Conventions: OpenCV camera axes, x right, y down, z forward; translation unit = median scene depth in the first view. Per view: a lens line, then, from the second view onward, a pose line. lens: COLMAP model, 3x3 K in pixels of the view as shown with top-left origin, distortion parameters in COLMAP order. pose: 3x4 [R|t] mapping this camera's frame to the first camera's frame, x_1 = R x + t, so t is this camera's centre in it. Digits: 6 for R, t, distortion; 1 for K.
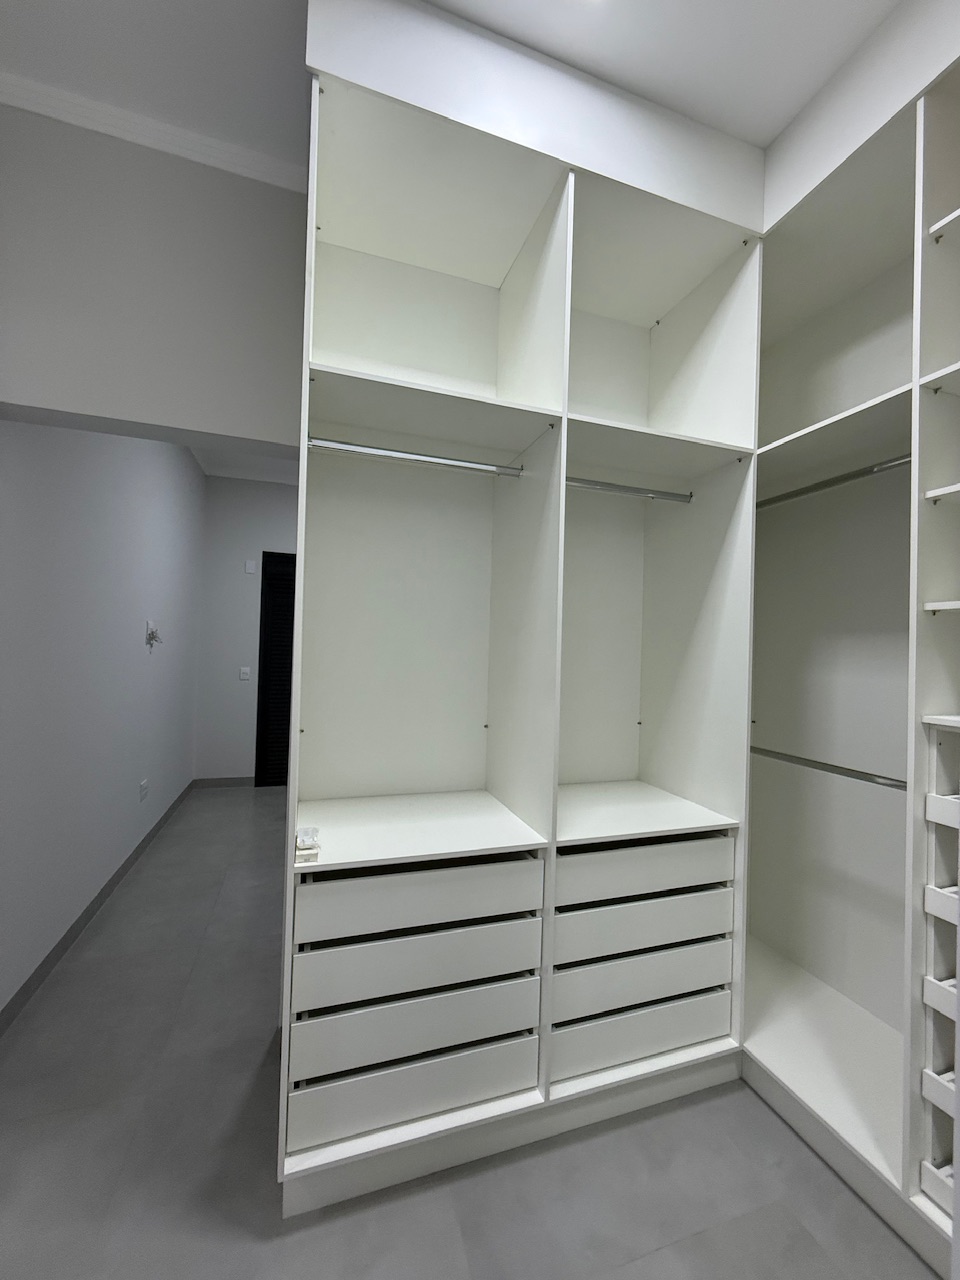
lens RADIAL K [[513.1, 0, 480.6], [0, 513.1, 643.6], [0, 0, 1]] dist [0.000259, 0.000600]
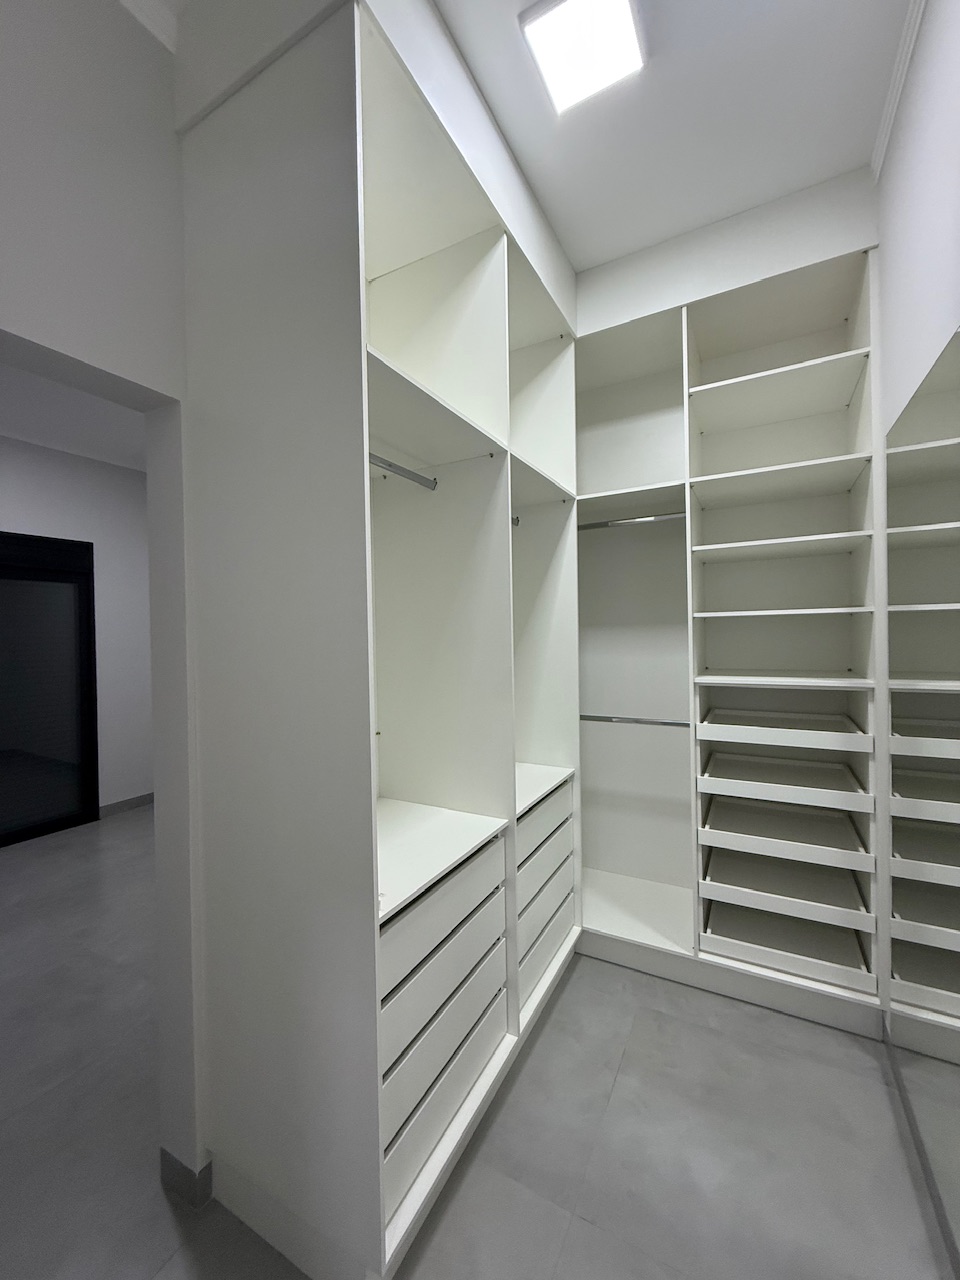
lens RADIAL K [[513.1, 0, 480.1], [0, 513.1, 640.8], [0, 0, 1]] dist [0.000259, 0.000600]
pose [[0.729180, -0.046511, 0.682739, -0.601295], [0.033660, 0.998918, 0.032100, -0.045119], [-0.683493, -0.000426, 0.729957, 0.177551]]
